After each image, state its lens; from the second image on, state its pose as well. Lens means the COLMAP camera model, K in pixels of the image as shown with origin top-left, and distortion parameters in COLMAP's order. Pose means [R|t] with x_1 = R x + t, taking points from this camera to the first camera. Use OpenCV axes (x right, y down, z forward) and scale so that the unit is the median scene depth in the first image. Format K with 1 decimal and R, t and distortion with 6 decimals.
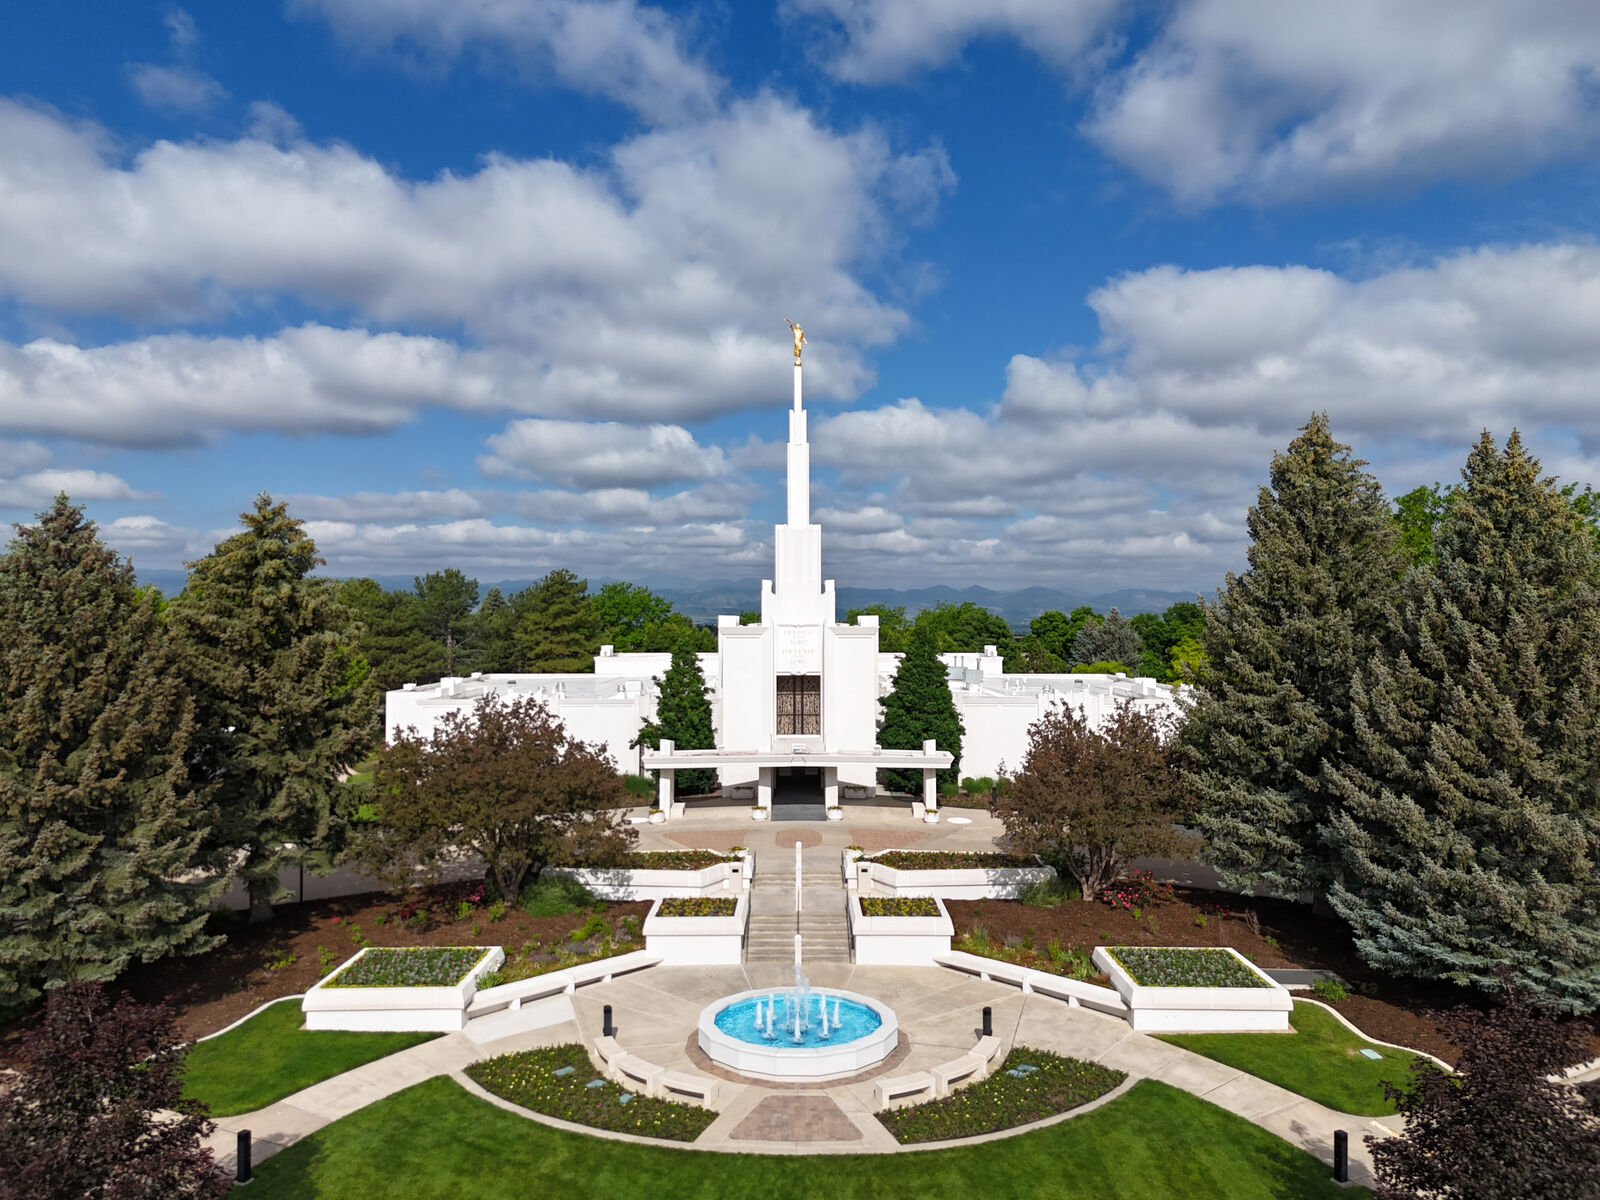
lens RADIAL K [[1168.1, 0, 800.0], [0, 1168.1, 600.0], [0, 0, 1]] dist [0.071203, -0.073765]
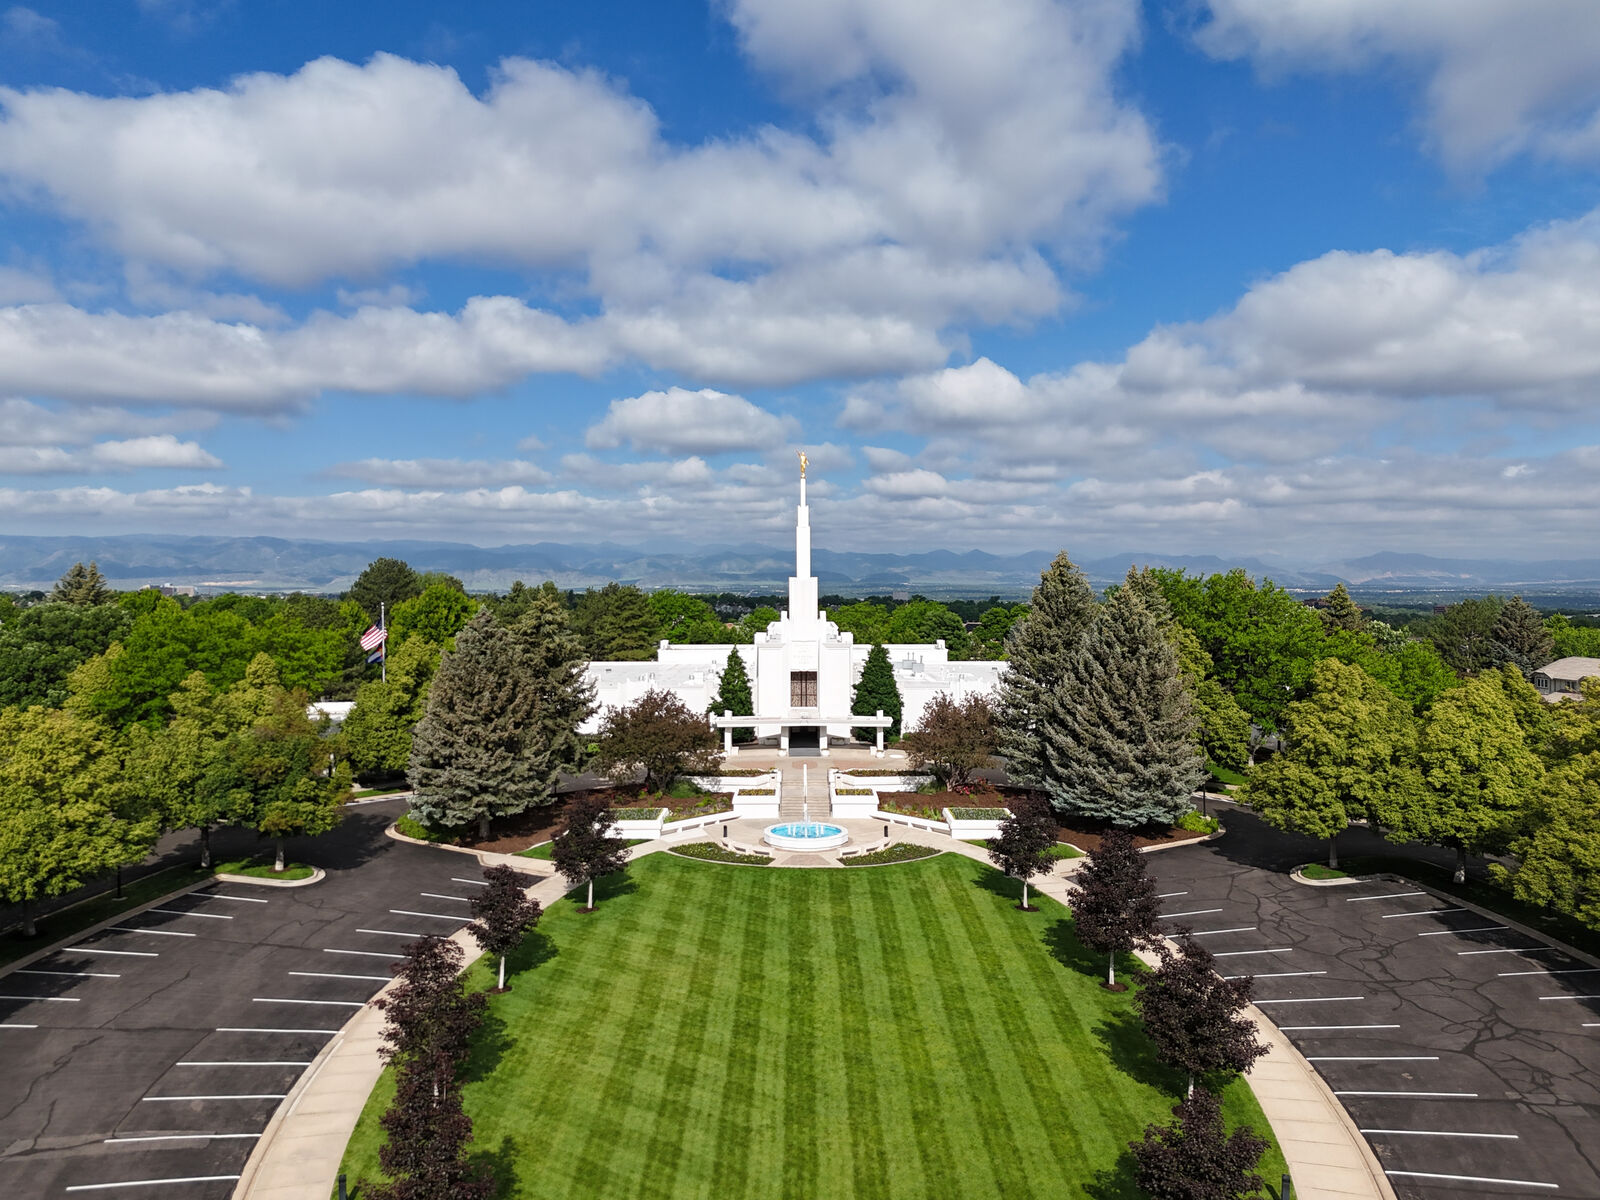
lens RADIAL K [[1168.1, 0, 800.0], [0, 1168.1, 600.0], [0, 0, 1]] dist [0.071203, -0.073765]
pose [[0.999999, -0.001140, -0.000337, -0.008771], [0.001150, 0.999518, 0.031022, -0.126829], [0.000302, -0.031022, 0.999519, -0.941210]]
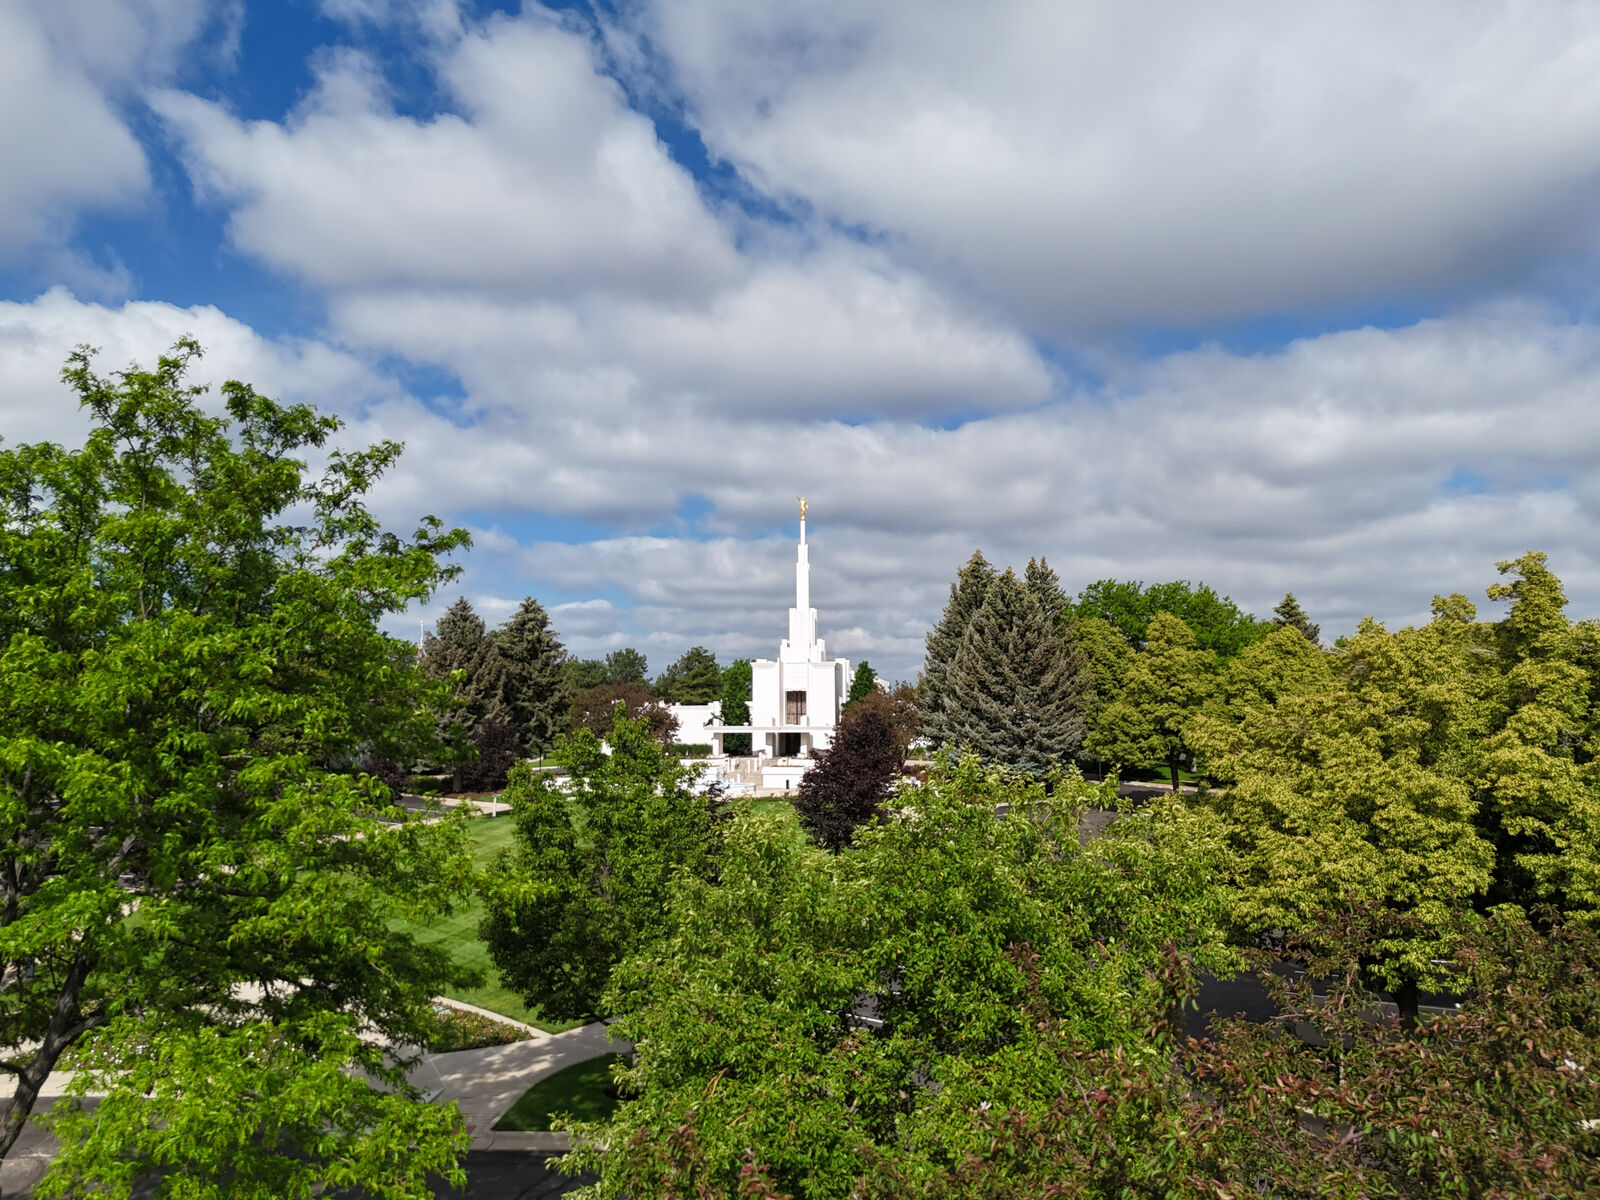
lens RADIAL K [[1168.1, 0, 800.0], [0, 1168.1, 600.0], [0, 0, 1]] dist [0.071203, -0.073765]
pose [[0.985228, -0.020616, -0.170004, 0.454662], [0.005155, 0.995848, -0.090891, 0.128611], [0.171172, 0.088672, 0.981243, -1.141404]]
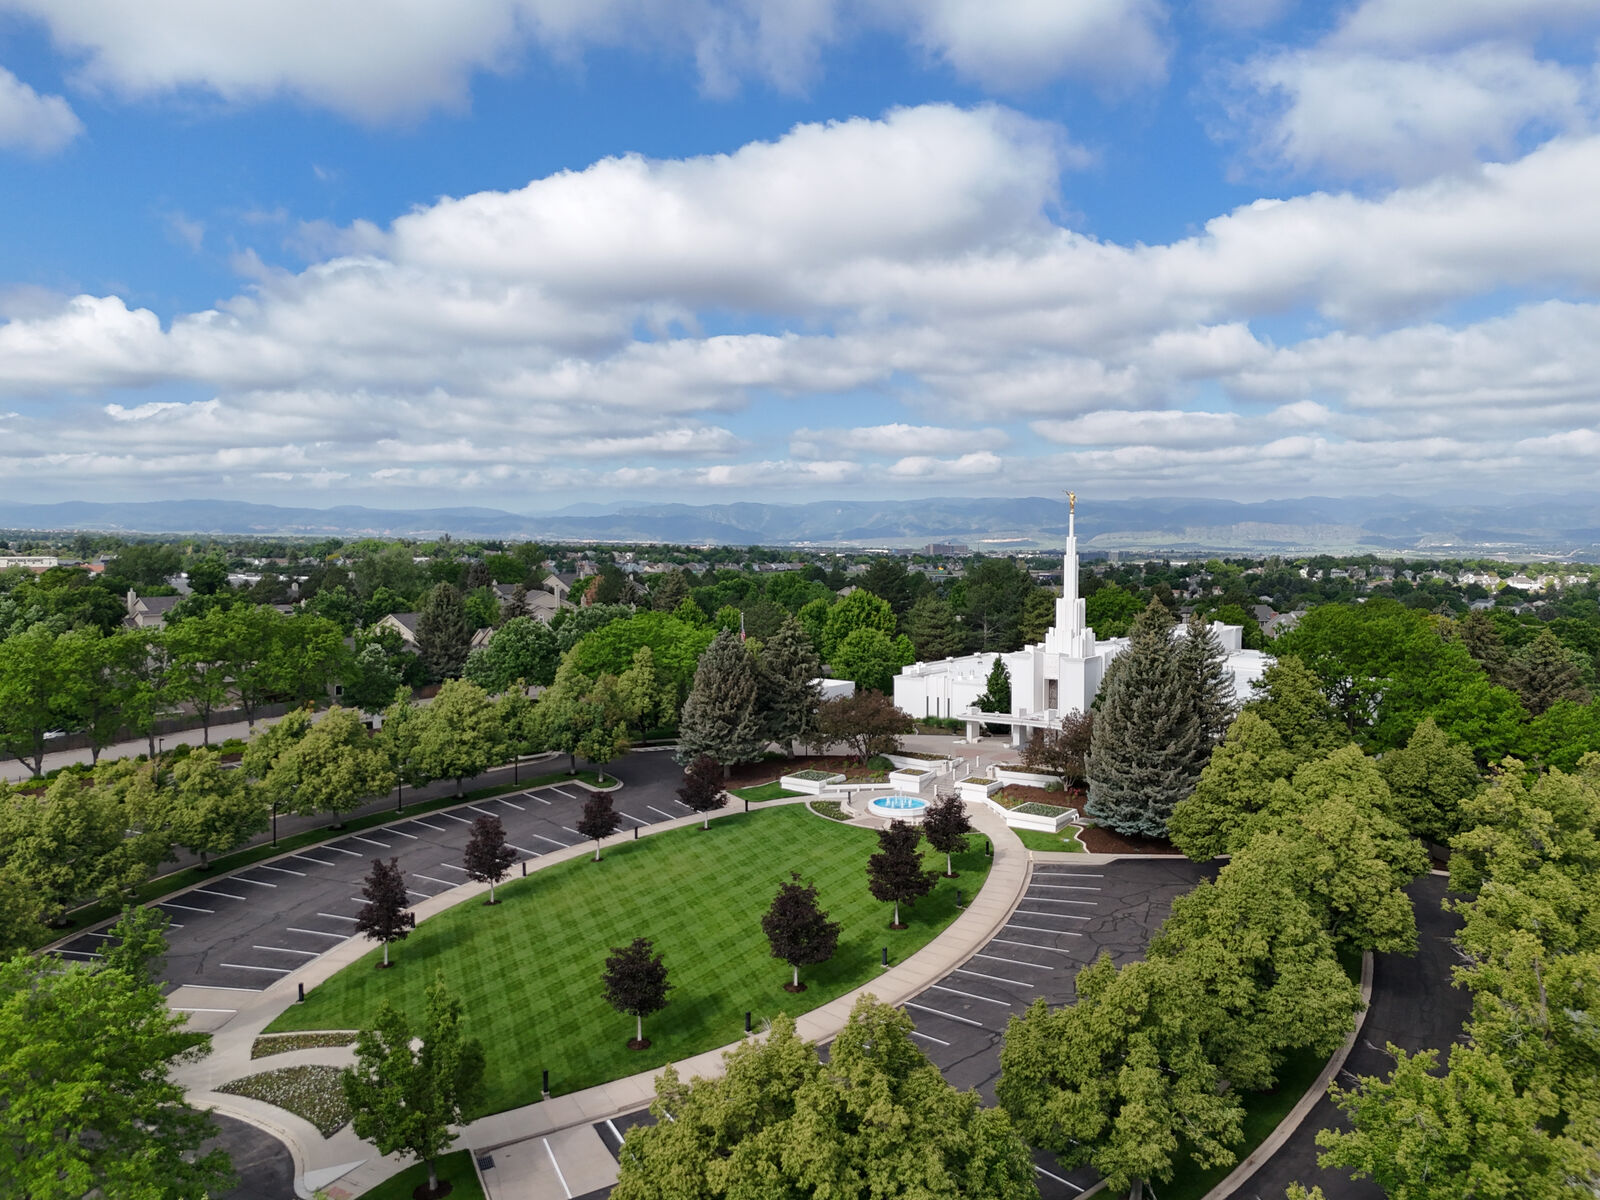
lens RADIAL K [[1168.1, 0, 800.0], [0, 1168.1, 600.0], [0, 0, 1]] dist [0.071203, -0.073765]
pose [[0.810524, 0.030422, -0.584915, 1.158531], [0.009128, 0.997873, 0.064549, -0.288062], [0.585635, -0.057658, 0.808522, -1.213129]]
